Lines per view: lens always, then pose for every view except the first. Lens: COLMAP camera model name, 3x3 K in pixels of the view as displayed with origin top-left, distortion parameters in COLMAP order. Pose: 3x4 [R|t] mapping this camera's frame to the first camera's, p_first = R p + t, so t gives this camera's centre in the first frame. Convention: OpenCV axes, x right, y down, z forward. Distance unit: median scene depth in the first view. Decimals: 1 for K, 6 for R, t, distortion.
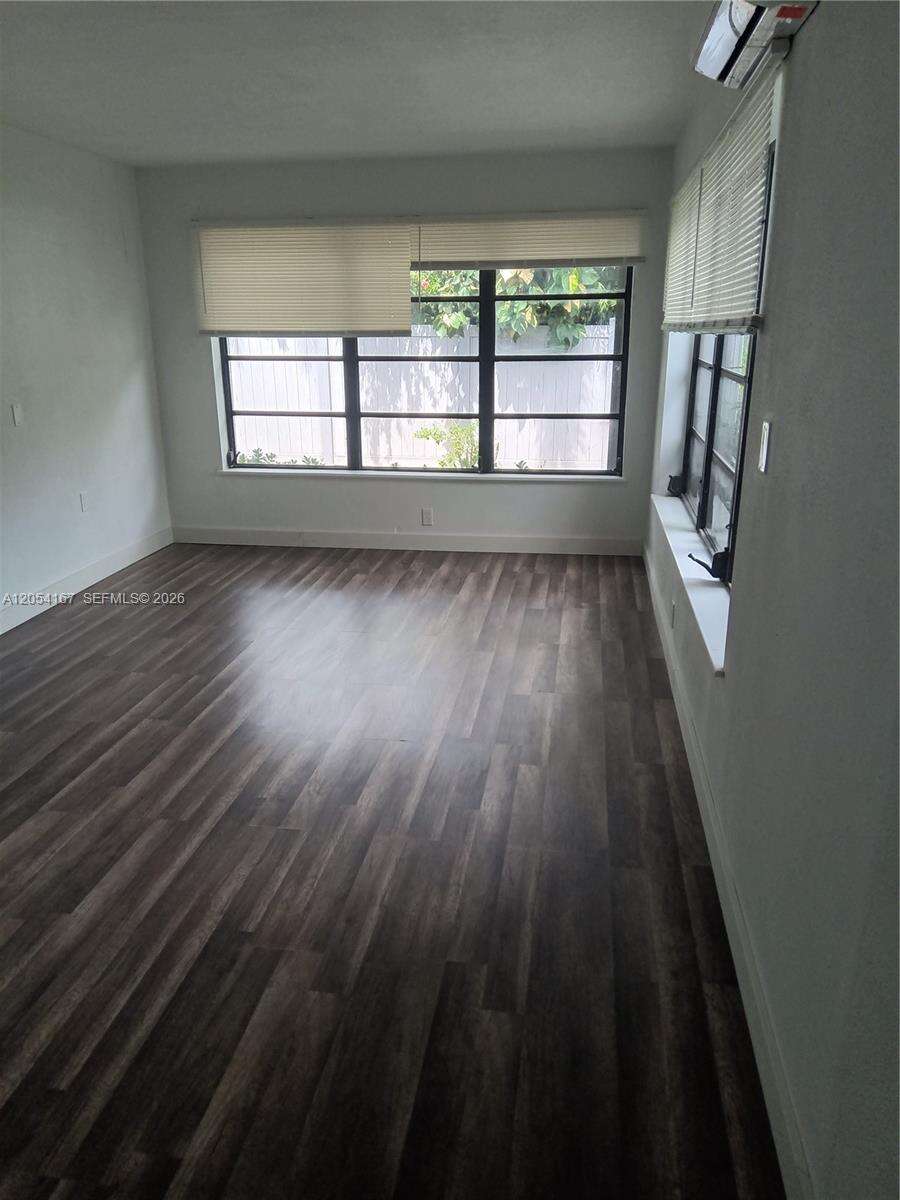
lens RADIAL K [[869.0, 0, 450.0], [0, 869.0, 600.0], [0, 0, 1]] dist [0.082418, -0.095526]
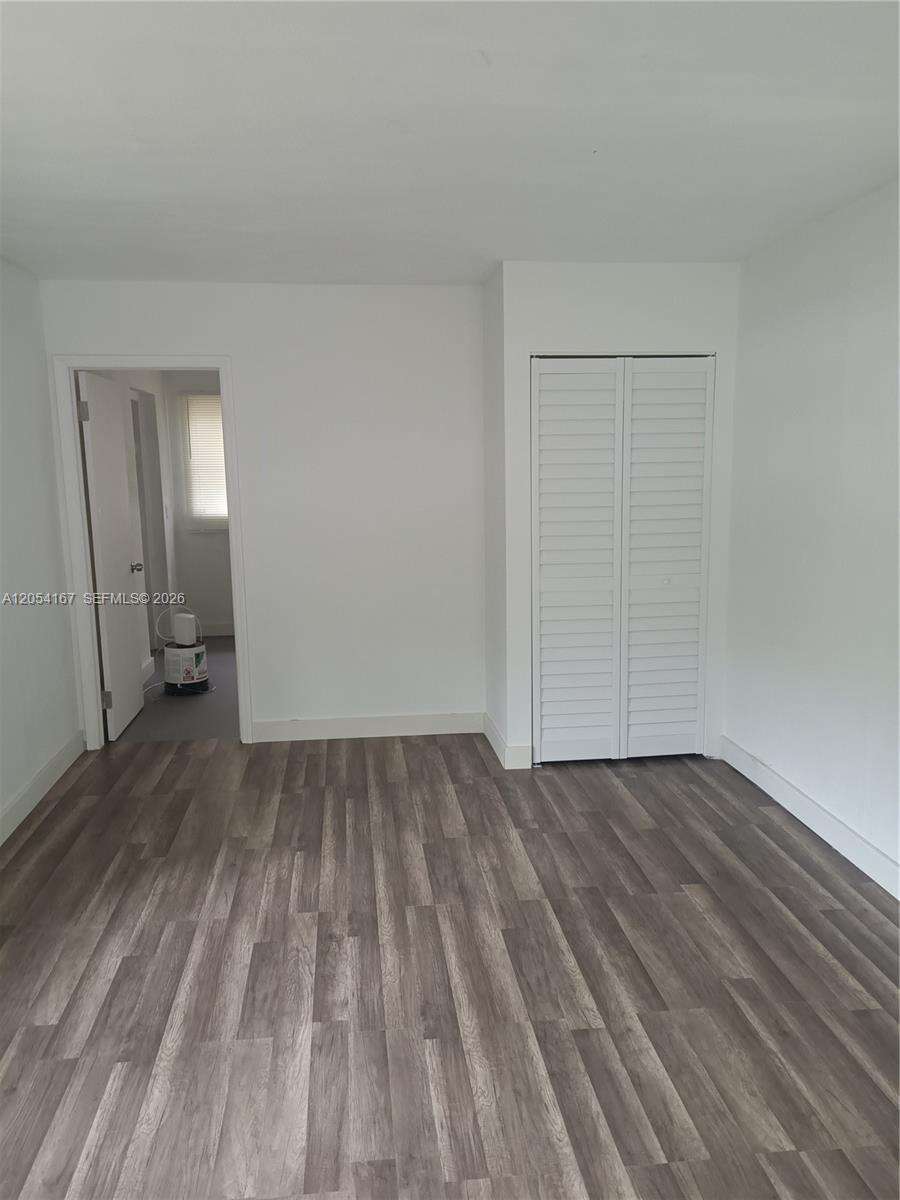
lens RADIAL K [[889.8, 0, 441.6], [0, 889.8, 596.8], [0, 0, 1]] dist [0.075969, -0.106577]
pose [[-0.966721, 0.061029, -0.248449, -0.047654], [-0.055944, 0.897199, 0.438068, -0.327917], [0.249643, 0.437389, -0.863927, 0.998160]]
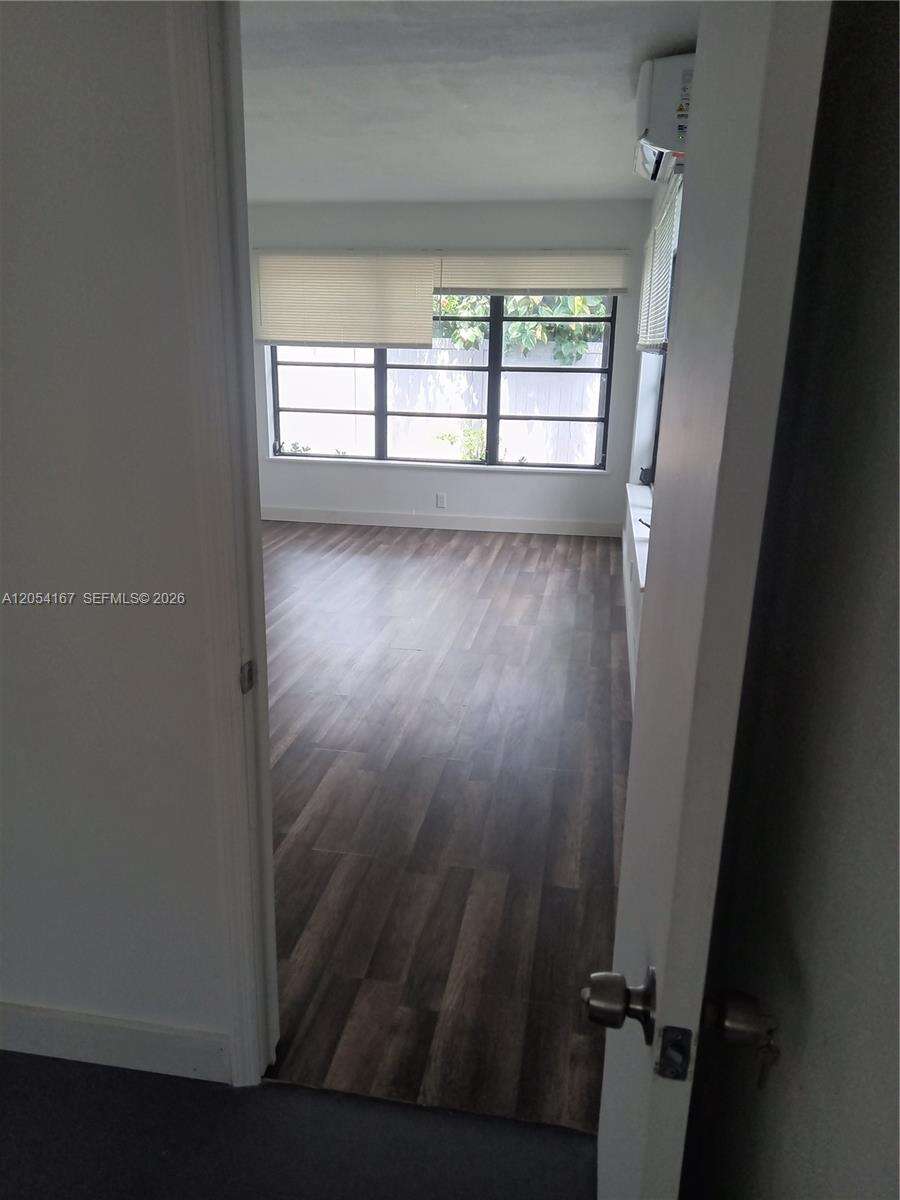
lens RADIAL K [[889.8, 0, 441.6], [0, 889.8, 596.8], [0, 0, 1]] dist [0.075969, -0.106577]
pose [[0.999314, 0.030709, -0.020677, 0.004158], [-0.031141, 0.999296, -0.020912, 0.068262], [0.020020, 0.021541, 0.999567, -0.233872]]
